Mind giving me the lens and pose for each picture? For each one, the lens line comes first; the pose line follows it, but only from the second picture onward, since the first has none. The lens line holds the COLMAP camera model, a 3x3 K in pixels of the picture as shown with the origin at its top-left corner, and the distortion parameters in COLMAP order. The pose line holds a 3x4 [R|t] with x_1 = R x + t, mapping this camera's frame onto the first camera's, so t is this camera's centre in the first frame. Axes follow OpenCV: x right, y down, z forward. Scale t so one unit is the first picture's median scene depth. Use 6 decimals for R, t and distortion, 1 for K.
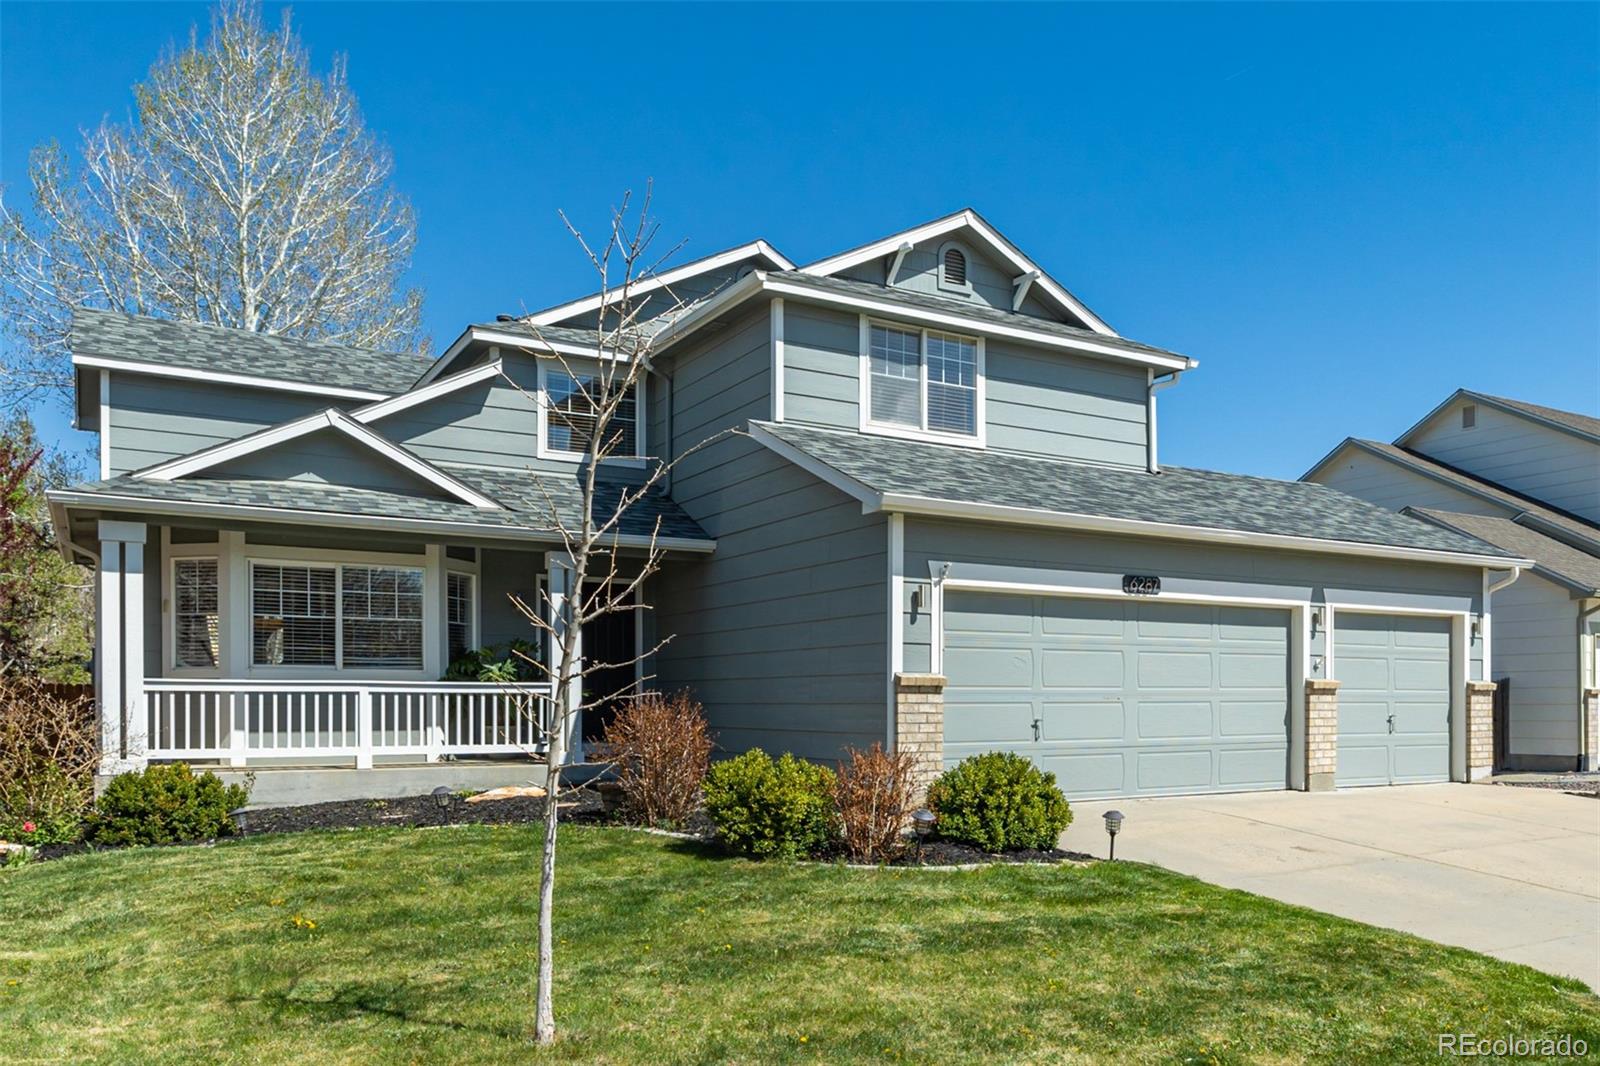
lens RADIAL K [[679.8, 0, 813.1], [0, 679.8, 509.2], [0, 0, 1]] dist [-0.023756, 0.009612]
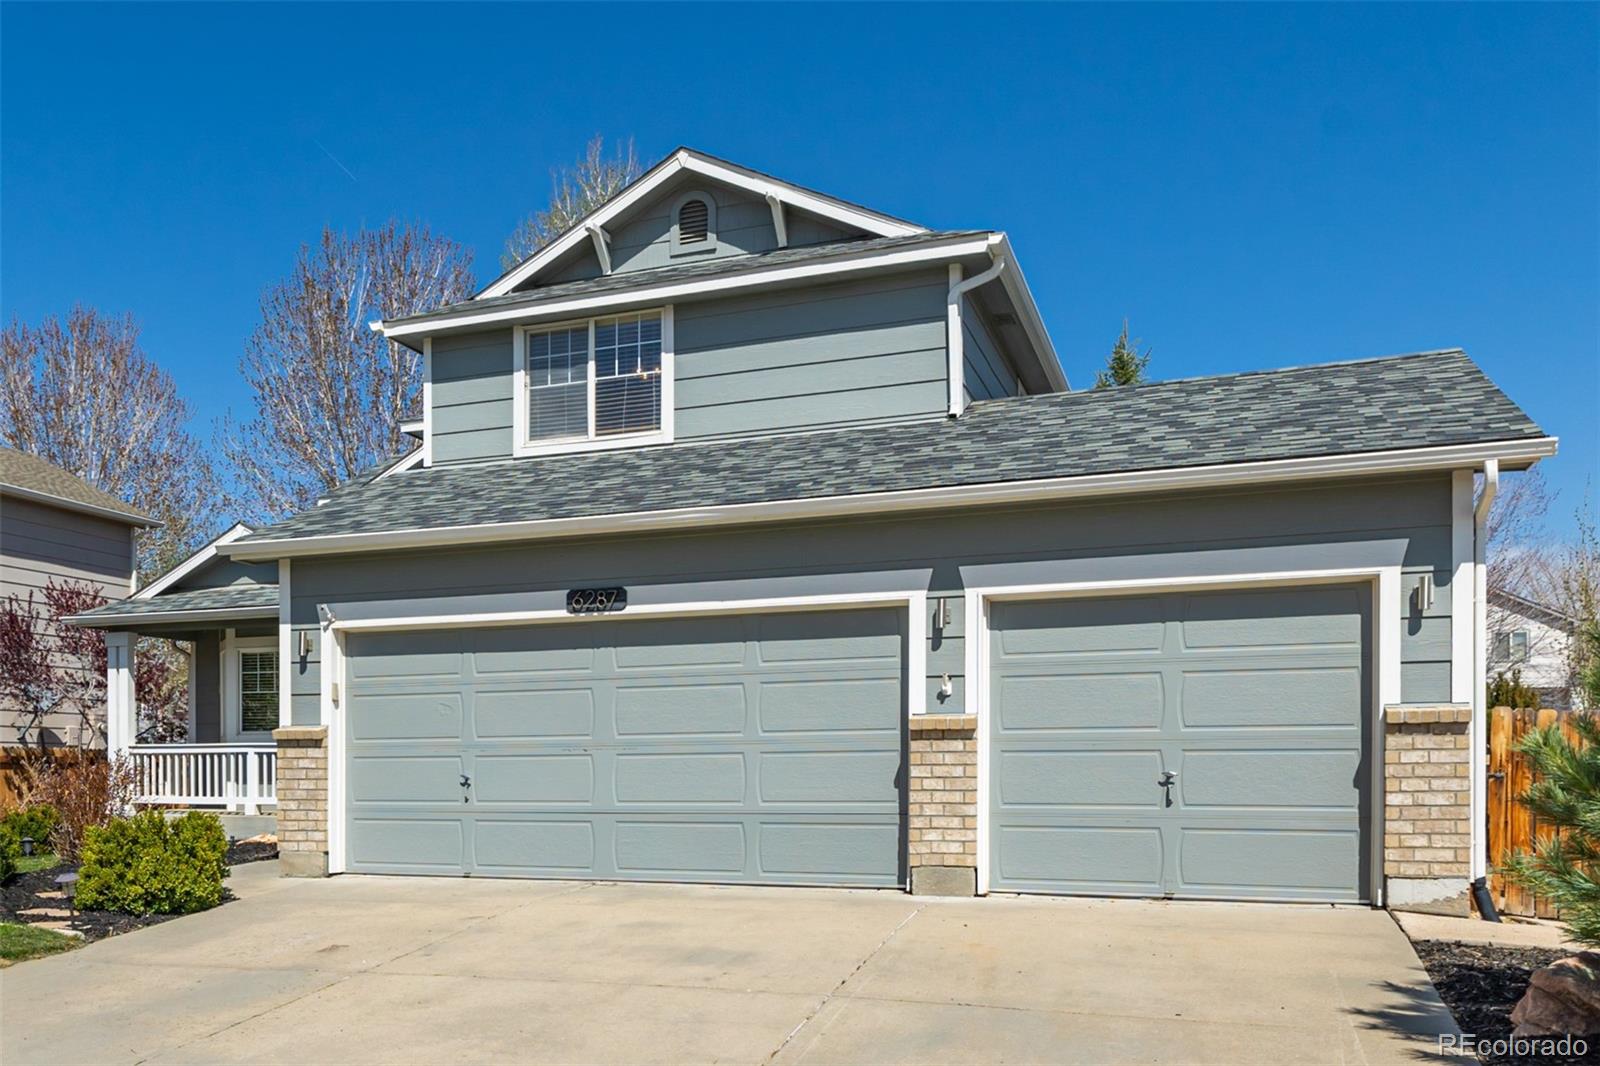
lens RADIAL K [[770.8, 0, 799.9], [0, 770.8, 547.9], [0, 0, 1]] dist [-0.001784, 0.000252]
pose [[0.857581, -0.142738, -0.494146, 0.867248], [0.151732, 0.988174, -0.022115, 0.083860], [0.491459, -0.056013, 0.869098, 0.283409]]
